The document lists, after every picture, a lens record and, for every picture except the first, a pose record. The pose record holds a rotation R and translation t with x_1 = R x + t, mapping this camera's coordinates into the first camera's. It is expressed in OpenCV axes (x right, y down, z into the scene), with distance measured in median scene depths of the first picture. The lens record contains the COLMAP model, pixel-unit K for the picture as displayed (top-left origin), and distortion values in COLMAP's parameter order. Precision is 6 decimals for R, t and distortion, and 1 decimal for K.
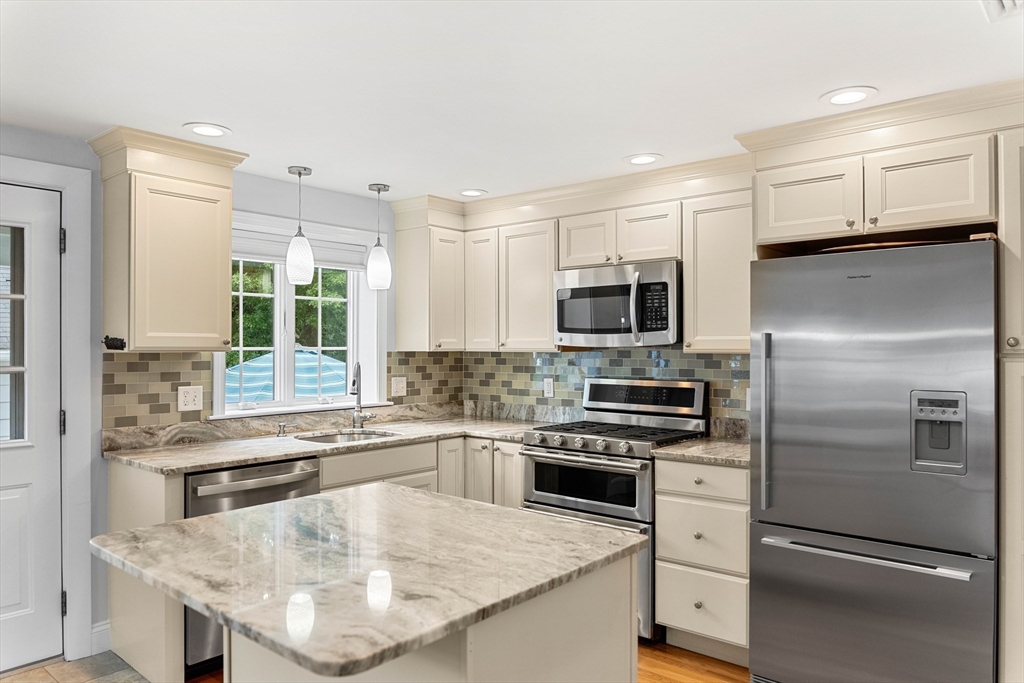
lens RADIAL K [[701.1, 0, 501.2], [0, 701.1, 343.4], [0, 0, 1]] dist [-0.012006, -0.002387]
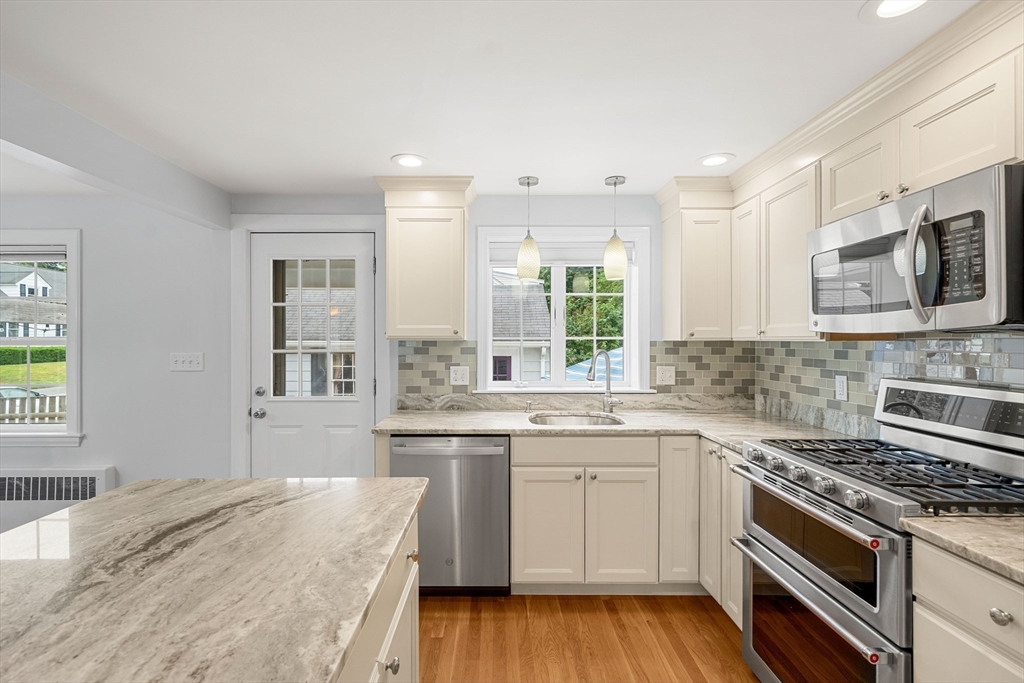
lens RADIAL K [[464.5, 0, 497.3], [0, 464.5, 340.8], [0, 0, 1]] dist [0.002100, -0.000231]
pose [[0.657236, 0.000525, -0.753685, 0.252776], [0.004153, 0.999982, 0.004319, 0.009338], [0.753673, -0.005969, 0.657222, 0.469215]]
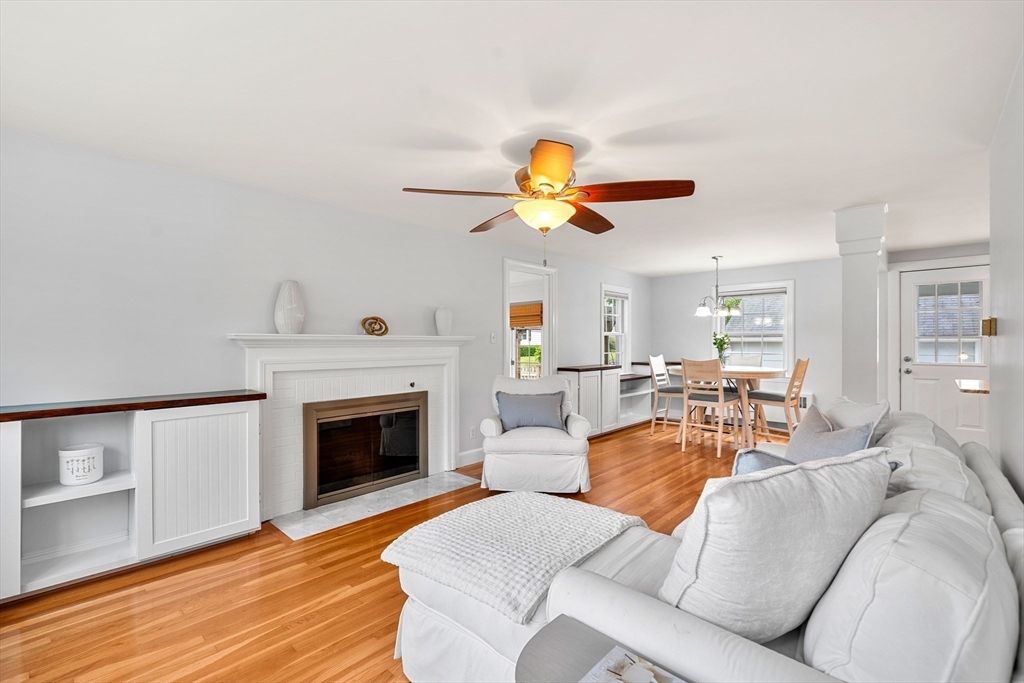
lens RADIAL K [[464.5, 0, 508.1], [0, 464.5, 341.2], [0, 0, 1]] dist [0.002100, -0.000231]
pose [[-0.024831, -0.001247, -0.999691, 0.907321], [0.004224, 0.999990, -0.001352, 0.042187], [0.999683, -0.004256, -0.024826, -0.595876]]
